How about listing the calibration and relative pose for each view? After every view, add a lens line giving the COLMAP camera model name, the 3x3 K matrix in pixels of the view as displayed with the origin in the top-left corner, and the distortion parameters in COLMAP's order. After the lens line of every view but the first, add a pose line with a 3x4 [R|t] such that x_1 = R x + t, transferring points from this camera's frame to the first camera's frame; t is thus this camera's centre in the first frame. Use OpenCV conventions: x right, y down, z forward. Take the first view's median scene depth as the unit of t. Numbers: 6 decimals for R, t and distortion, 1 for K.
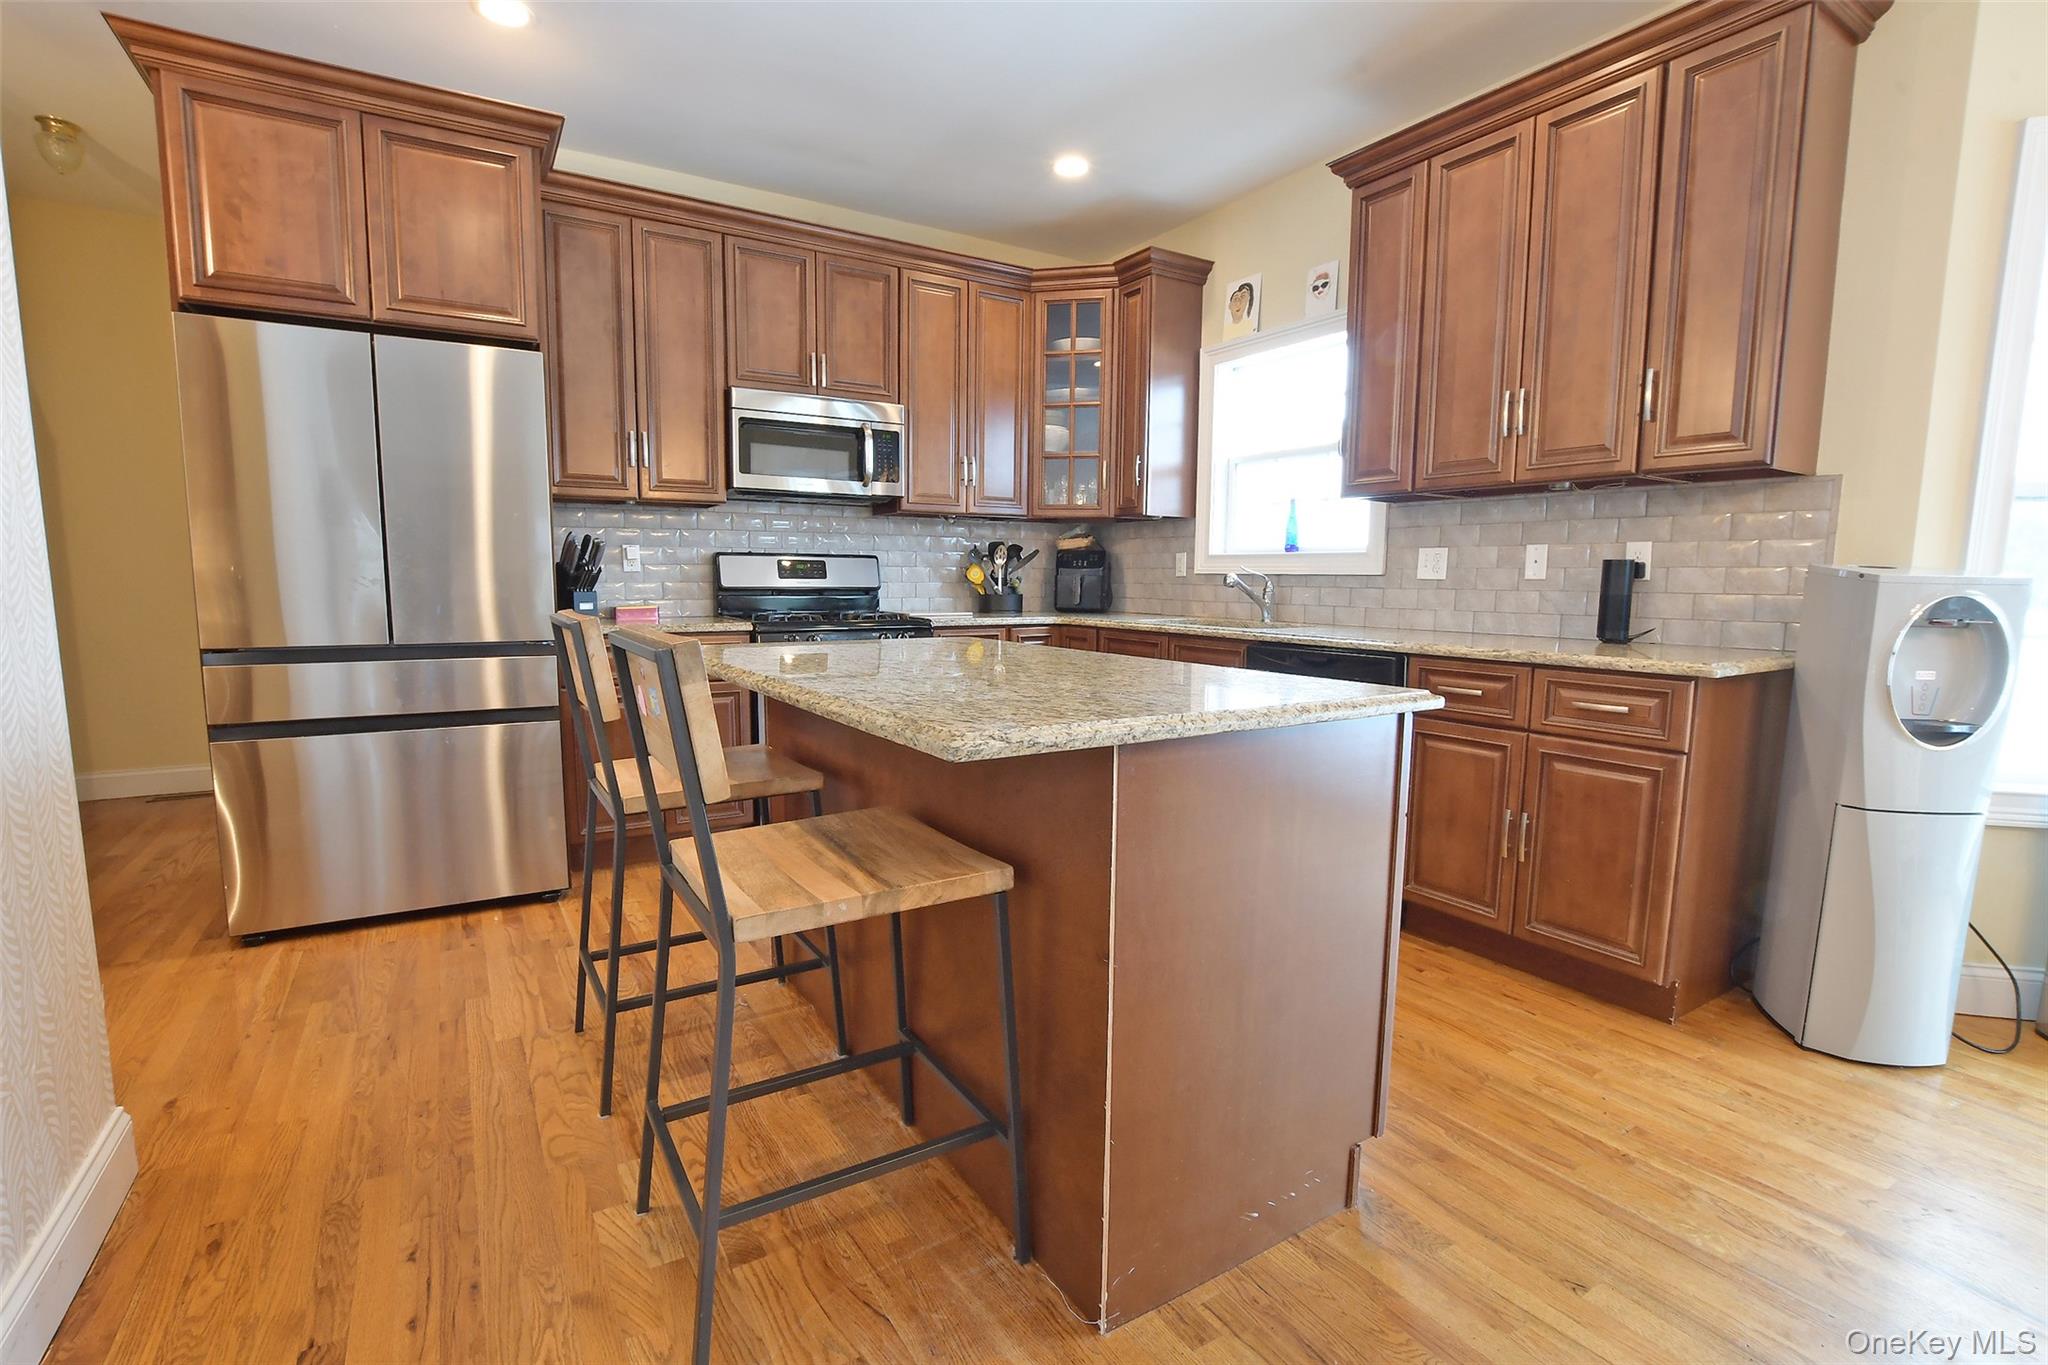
lens RADIAL K [[922.8, 0, 987.7], [0, 922.8, 713.1], [0, 0, 1]] dist [-0.040385, 0.006947]
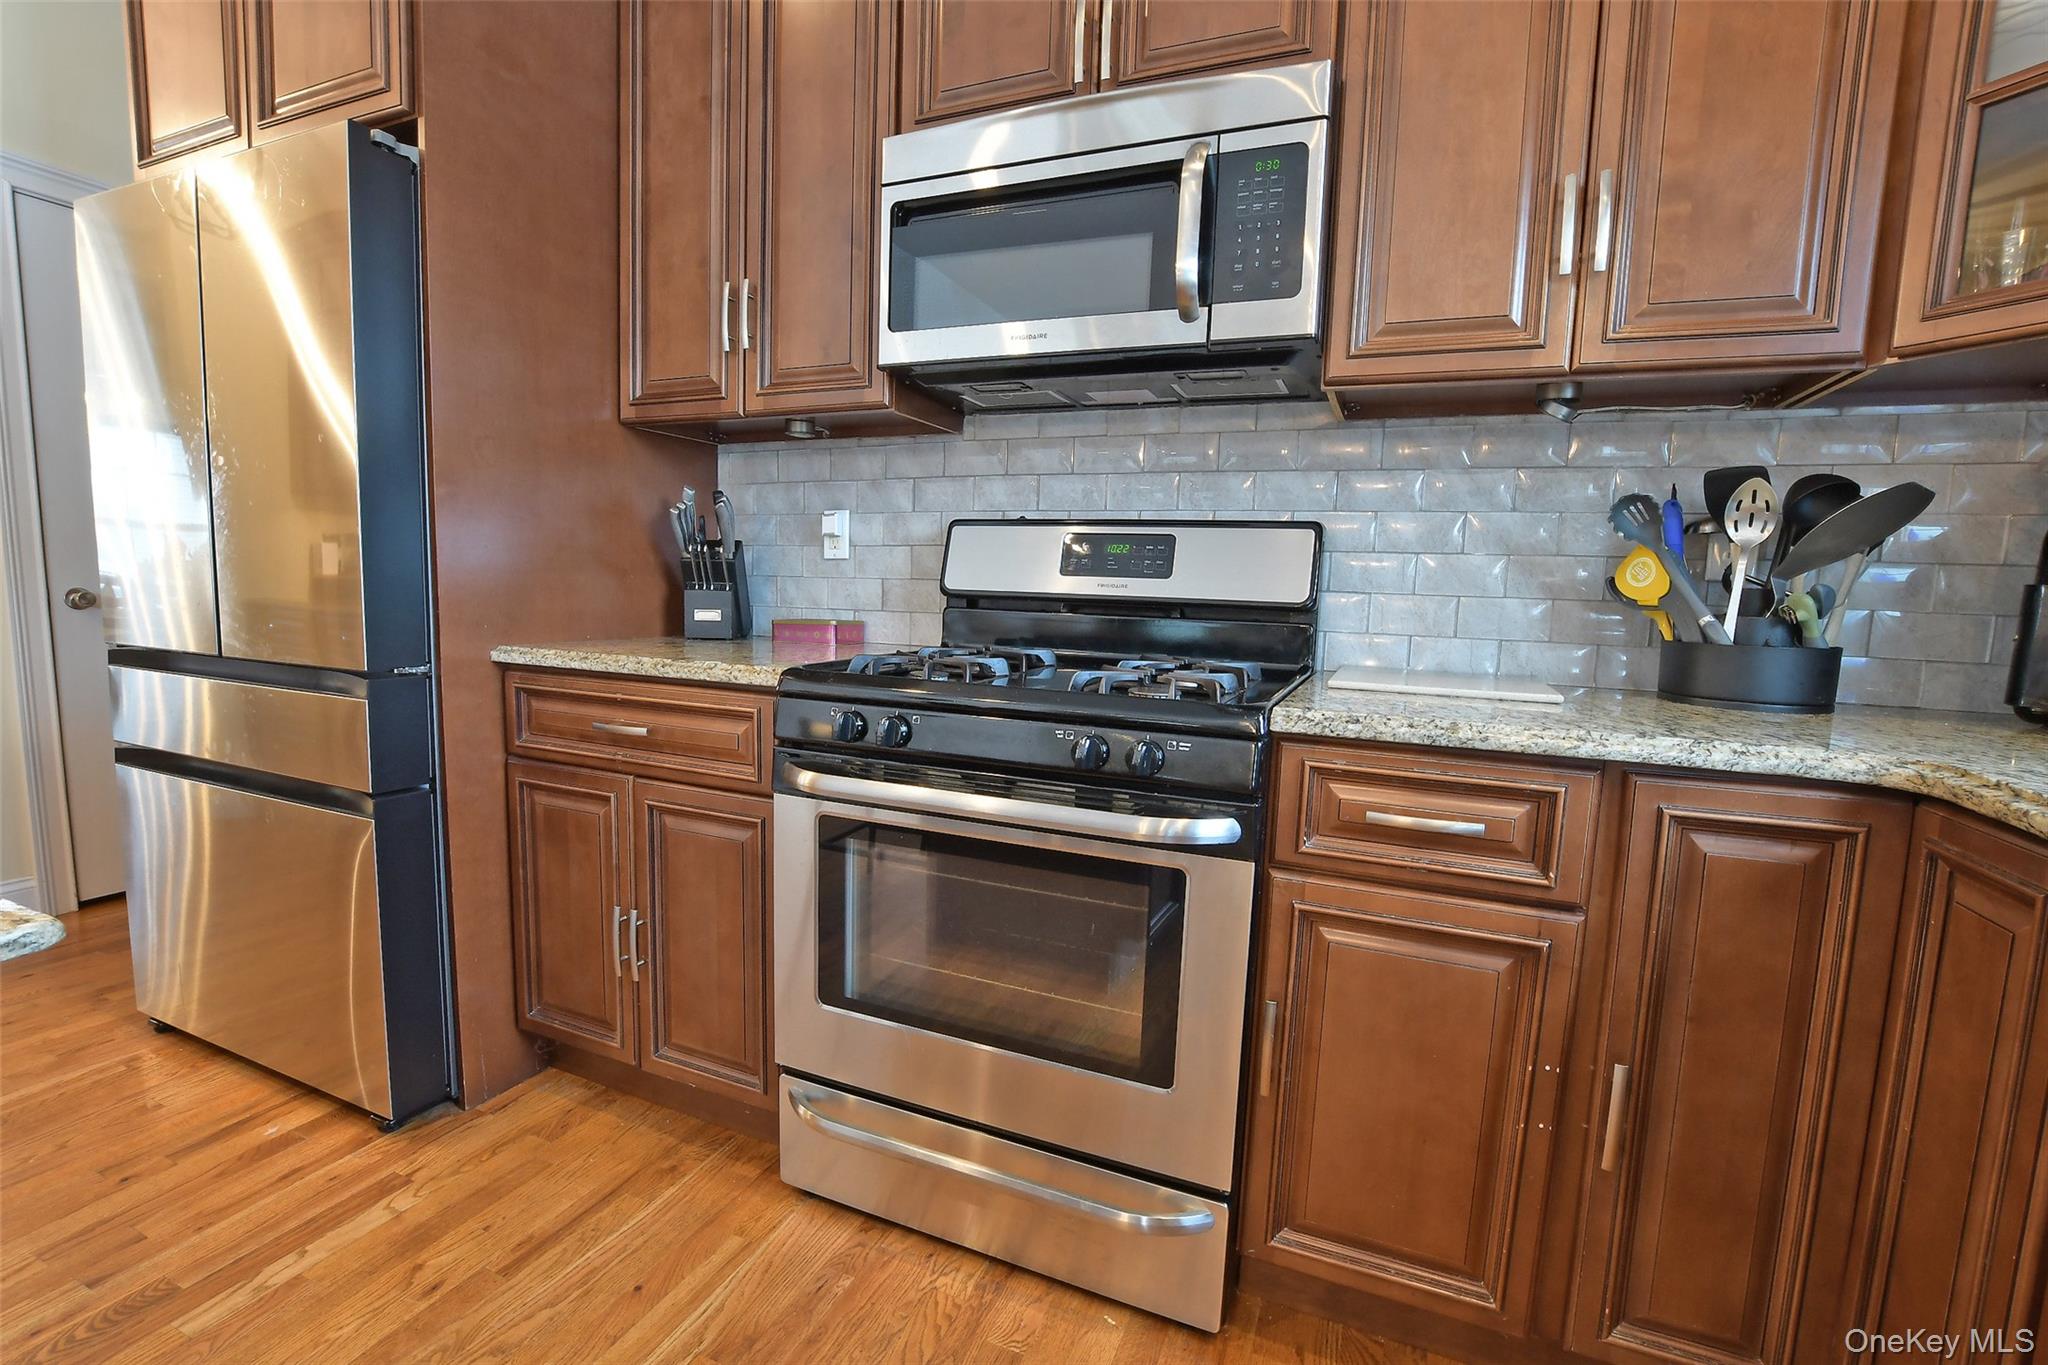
lens RADIAL K [[922.8, 0, 1026.4], [0, 922.8, 692.7], [0, 0, 1]] dist [-0.040385, 0.006947]
pose [[0.590445, 0.104707, -0.800257, 0.142054], [-0.144044, 0.989300, 0.023163, -0.108678], [0.794119, 0.101596, 0.599210, 0.805023]]
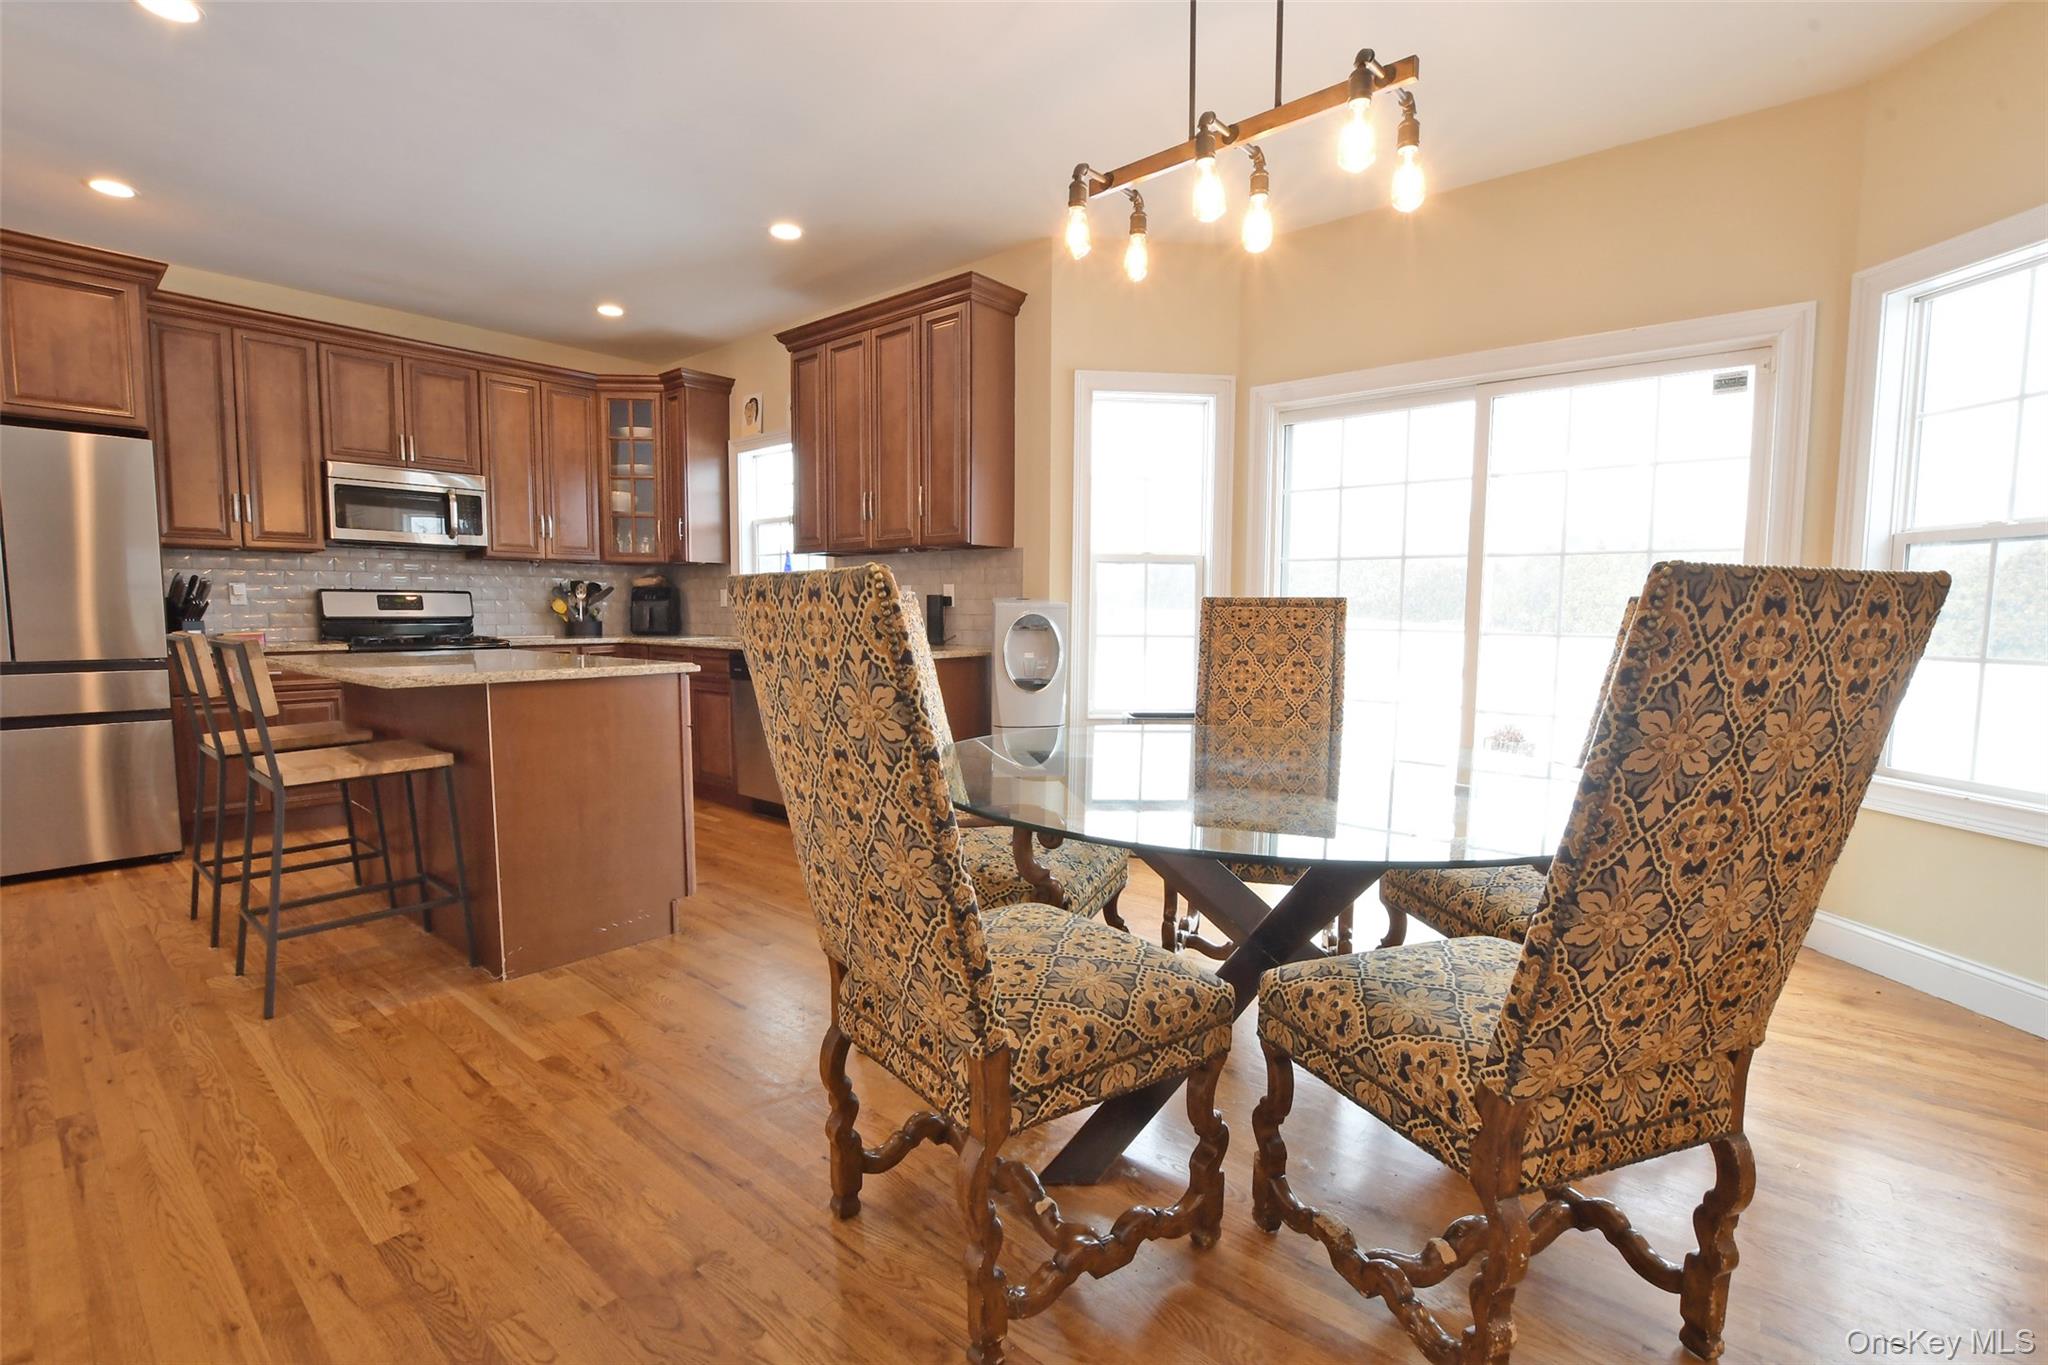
lens RADIAL K [[922.8, 0, 1009.3], [0, 922.8, 707.8], [0, 0, 1]] dist [-0.040385, 0.006947]
pose [[0.947220, -0.034820, 0.318688, 0.207246], [0.046991, 0.998427, -0.030579, 0.070763], [-0.317122, 0.043940, 0.947366, -0.473997]]
